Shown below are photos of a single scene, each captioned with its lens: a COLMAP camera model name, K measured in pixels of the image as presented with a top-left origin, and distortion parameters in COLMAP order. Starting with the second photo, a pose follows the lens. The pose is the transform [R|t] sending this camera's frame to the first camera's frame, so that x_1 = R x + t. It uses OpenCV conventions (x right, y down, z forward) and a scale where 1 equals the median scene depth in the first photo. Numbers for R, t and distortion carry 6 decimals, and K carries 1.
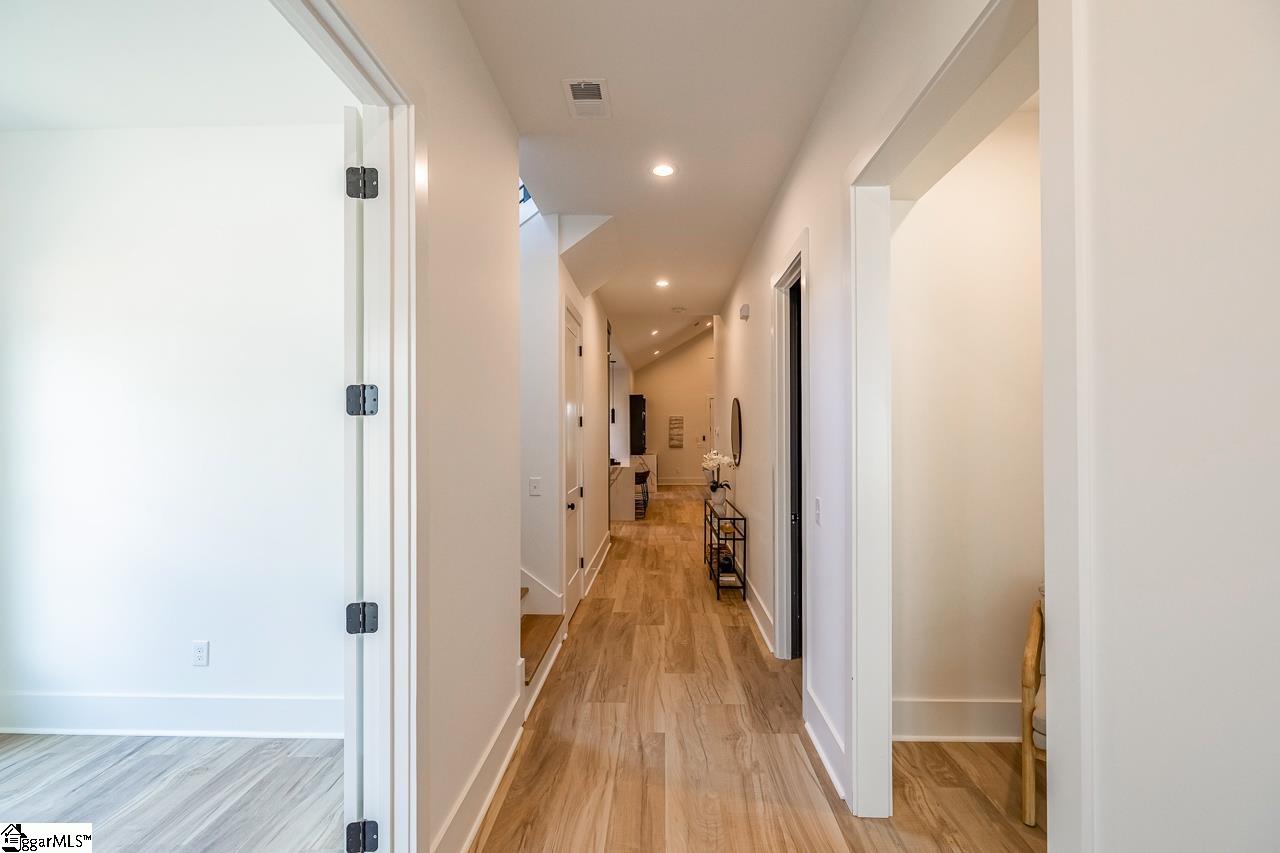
lens RADIAL K [[536.9, 0, 641.4], [0, 536.9, 432.5], [0, 0, 1]] dist [-0.000010, -0.002828]
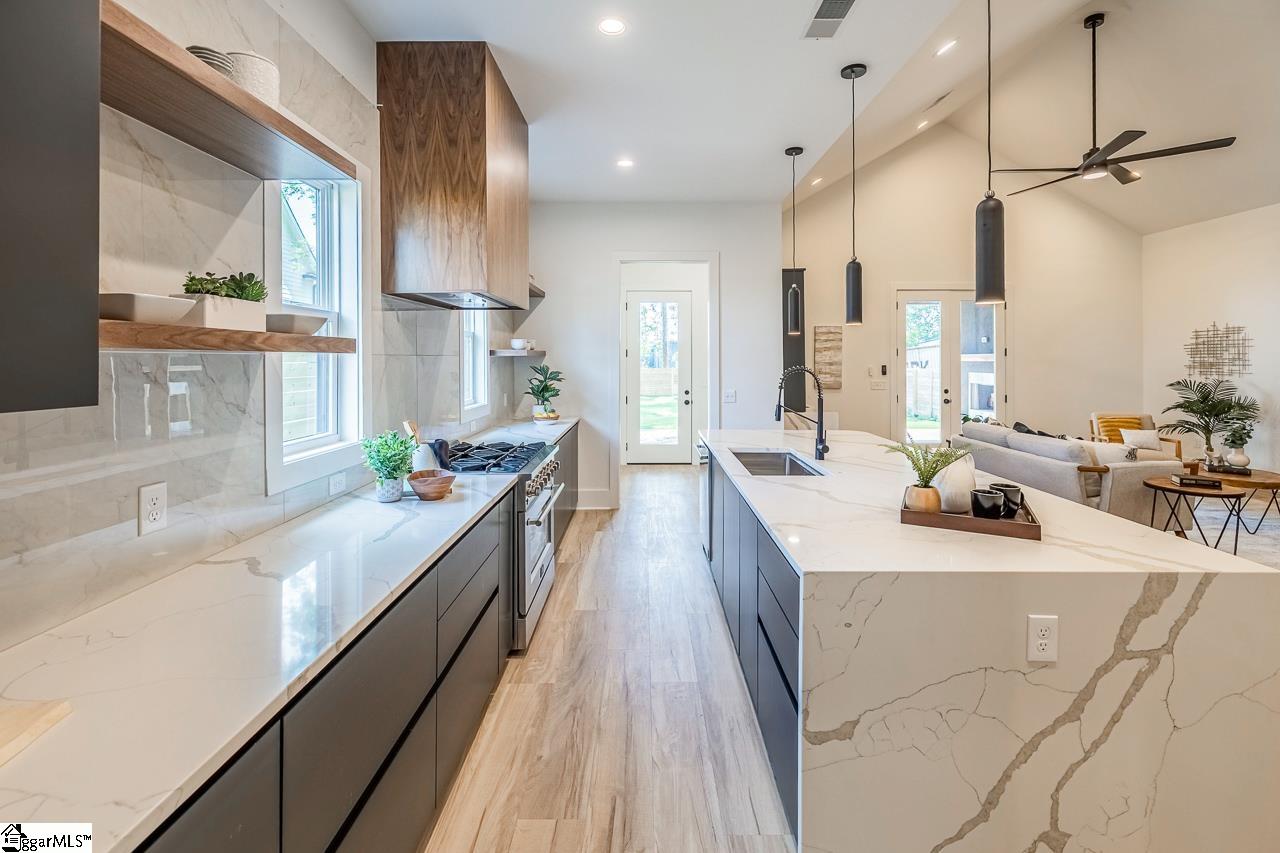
lens RADIAL K [[536.9, 0, 648.6], [0, 536.9, 367.1], [0, 0, 1]] dist [-0.000010, -0.002828]
pose [[0.998281, -0.008855, 0.057942, -0.129061], [0.007943, 0.999841, 0.015951, -0.001559], [-0.058074, -0.015463, 0.998193, 0.513595]]
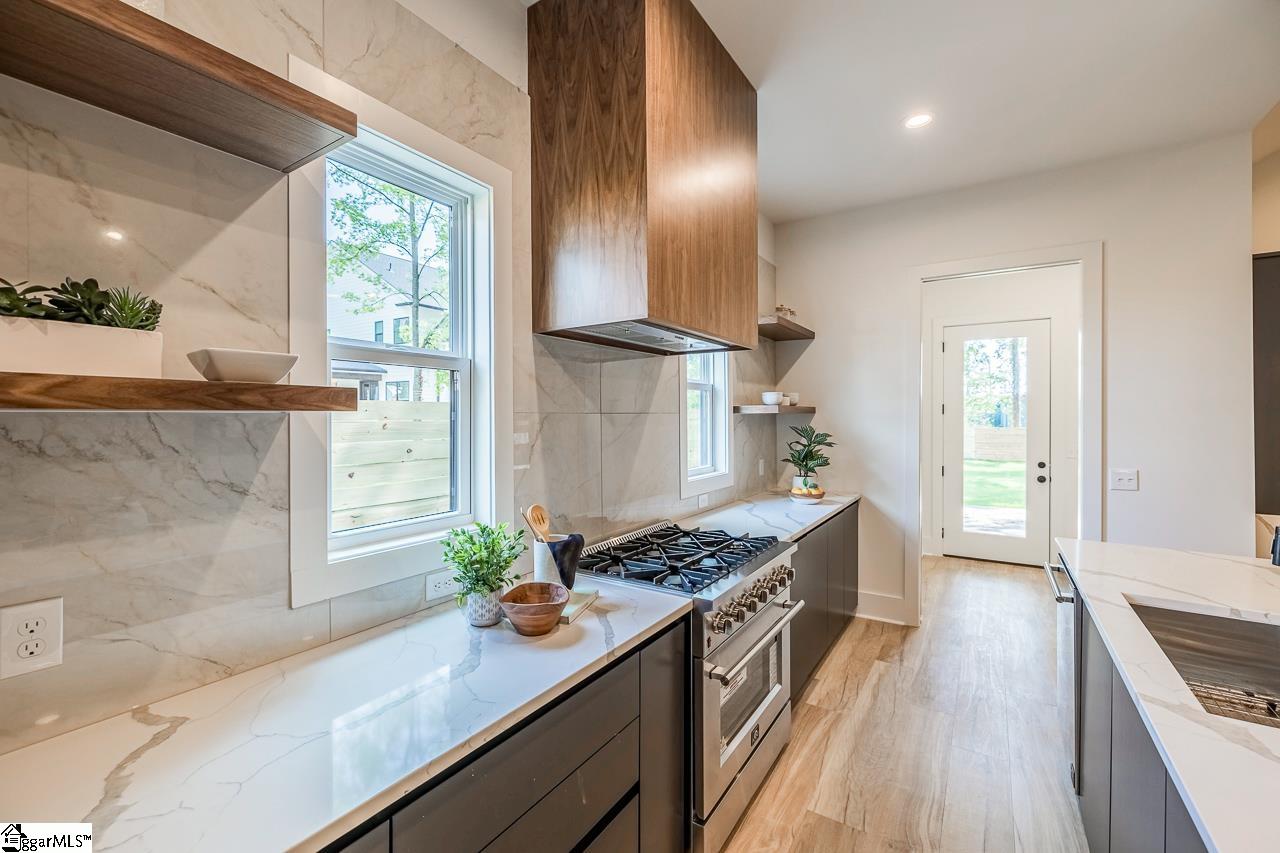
lens RADIAL K [[536.9, 0, 645.9], [0, 536.9, 421.2], [0, 0, 1]] dist [-0.000010, -0.002828]
pose [[0.869739, -0.003337, -0.493500, -0.113935], [0.007224, 0.999956, 0.005970, -0.001981], [0.493459, -0.008757, 0.869725, 0.592827]]
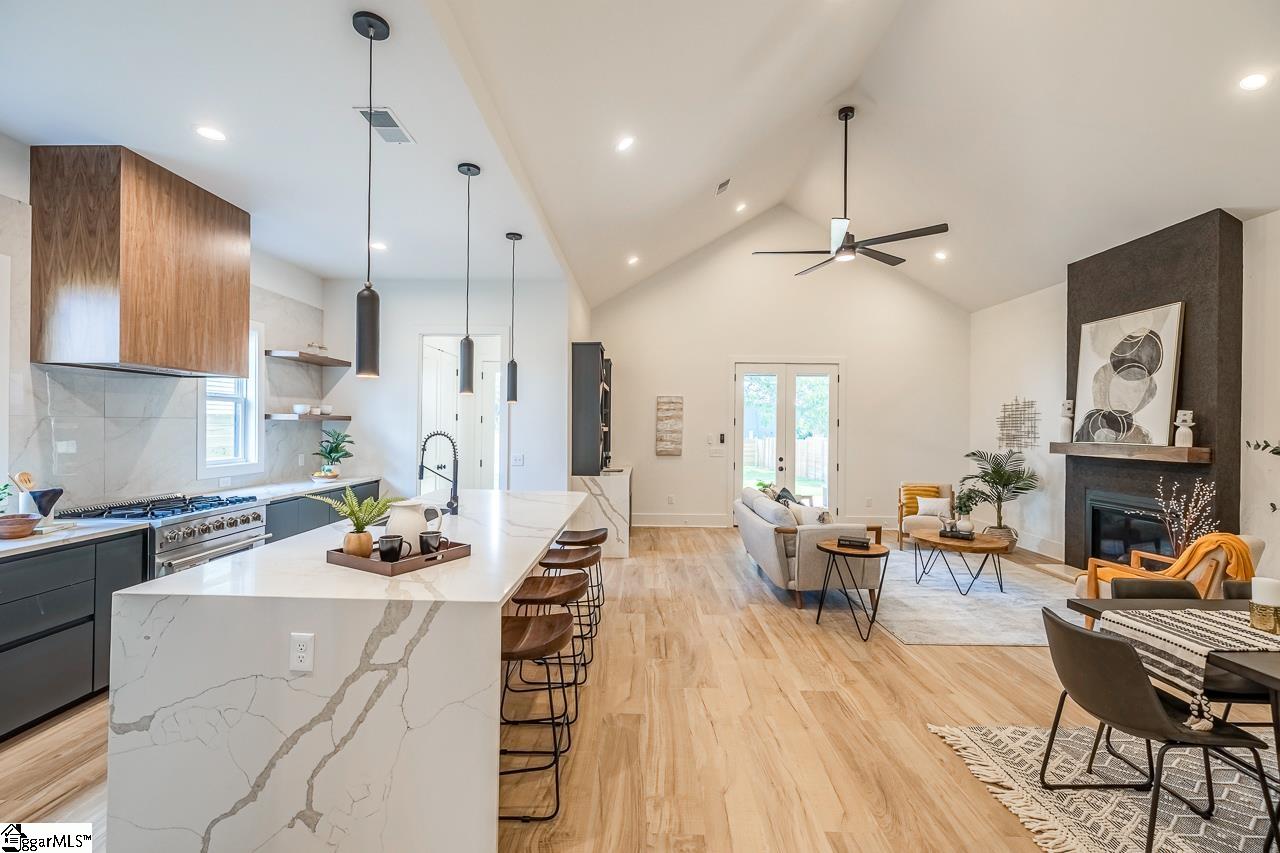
lens RADIAL K [[536.9, 0, 648.8], [0, 536.9, 426.7], [0, 0, 1]] dist [-0.000010, -0.002828]
pose [[0.998895, 0.004877, 0.046748, 0.020880], [-0.004988, 0.999985, 0.002256, -0.001198], [-0.046736, -0.002487, 0.998904, 0.482164]]
